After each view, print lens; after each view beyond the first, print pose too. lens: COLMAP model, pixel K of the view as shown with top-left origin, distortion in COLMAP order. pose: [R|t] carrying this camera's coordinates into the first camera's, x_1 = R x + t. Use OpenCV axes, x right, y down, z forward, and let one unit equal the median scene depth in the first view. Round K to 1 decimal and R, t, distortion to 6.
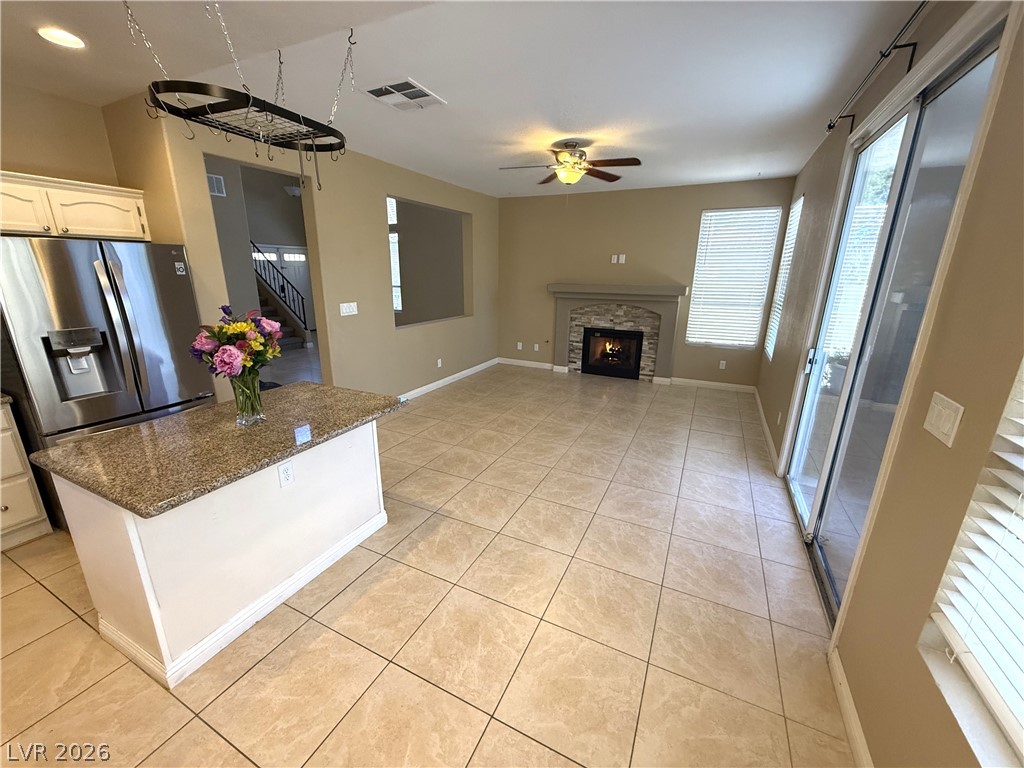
lens RADIAL K [[405.5, 0, 508.3], [0, 405.5, 385.7], [0, 0, 1]] dist [0.000193, -0.000187]
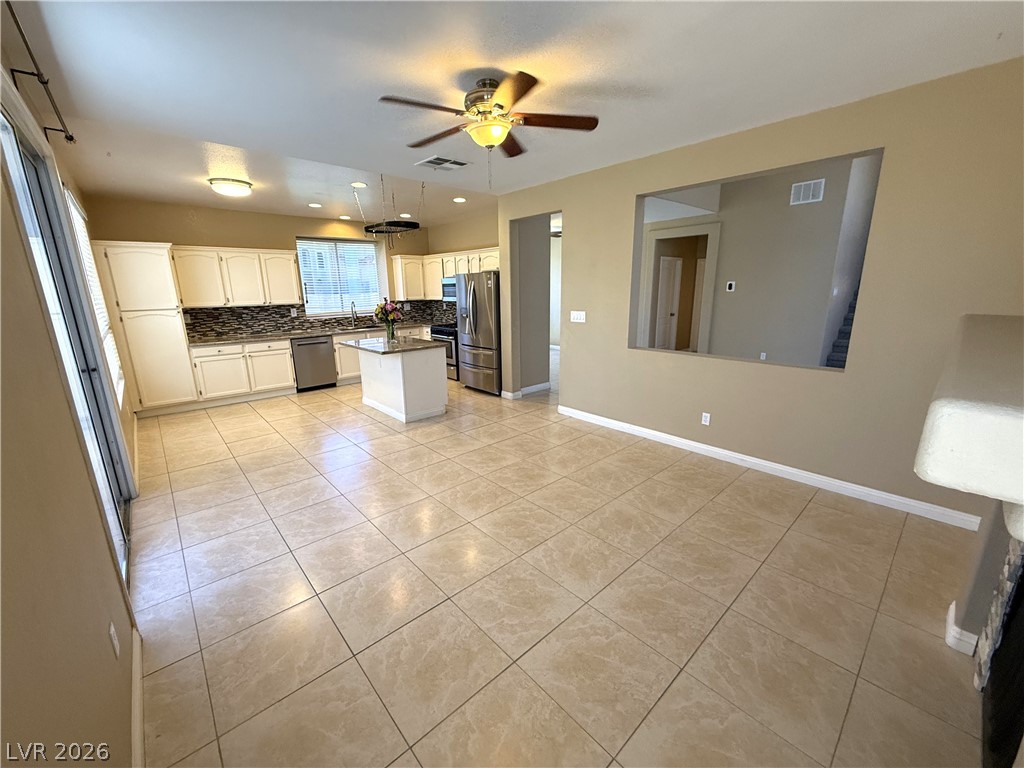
lens RADIAL K [[405.5, 0, 508.3], [0, 405.5, 385.7], [0, 0, 1]] dist [0.000193, -0.000187]
pose [[-0.368547, 0.217181, -0.903884, 0.510089], [-0.244981, 0.915265, 0.319803, -0.227245], [0.896748, 0.339297, -0.284113, 0.844062]]
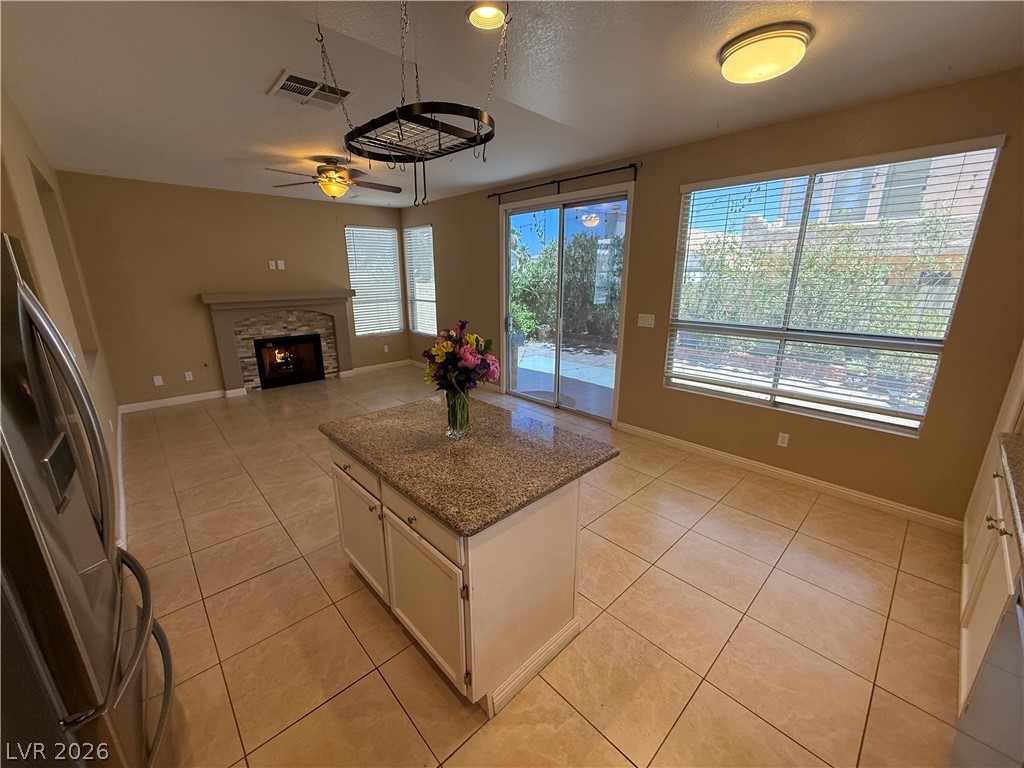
lens RADIAL K [[405.5, 0, 508.3], [0, 405.5, 385.7], [0, 0, 1]] dist [0.000193, -0.000187]
pose [[0.354817, -0.261106, 0.897735, -0.486493], [0.264651, 0.948988, 0.171413, -0.055880], [-0.896697, 0.176766, 0.405819, 0.154504]]
